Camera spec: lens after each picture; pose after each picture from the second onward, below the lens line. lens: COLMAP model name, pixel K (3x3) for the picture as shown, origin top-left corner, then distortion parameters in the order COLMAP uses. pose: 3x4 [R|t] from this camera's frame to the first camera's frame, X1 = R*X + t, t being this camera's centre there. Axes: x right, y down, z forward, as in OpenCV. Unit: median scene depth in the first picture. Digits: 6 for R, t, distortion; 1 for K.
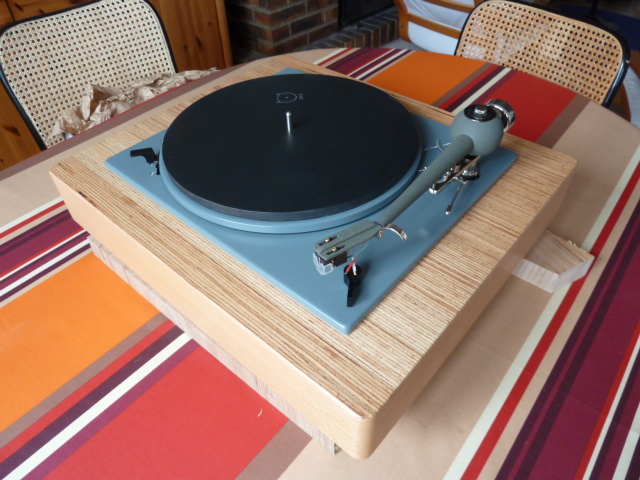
lens RADIAL K [[476.2, 0, 323.0], [0, 476.2, 236.1], [0, 0, 1]] dist [-0.042828, 0.008206]
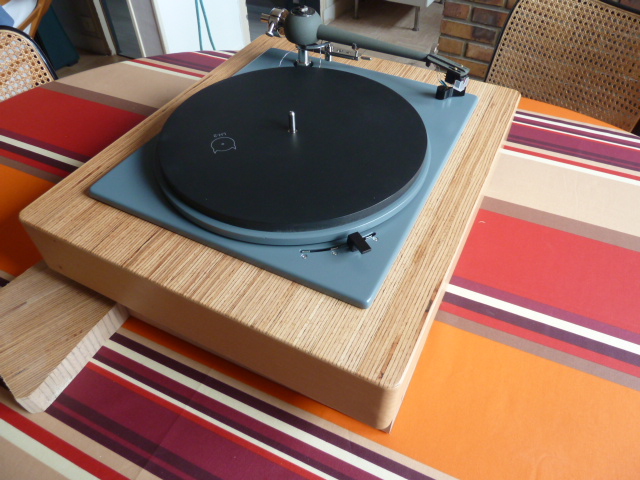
lens RADIAL K [[476.2, 0, 321.9], [0, 476.2, 238.9], [0, 0, 1]] dist [-0.042828, 0.008206]
pose [[-0.243723, -0.687222, 0.684343, -0.498964], [0.679050, 0.382883, 0.626332, -0.393362], [-0.692452, 0.617355, 0.373340, 0.419802]]
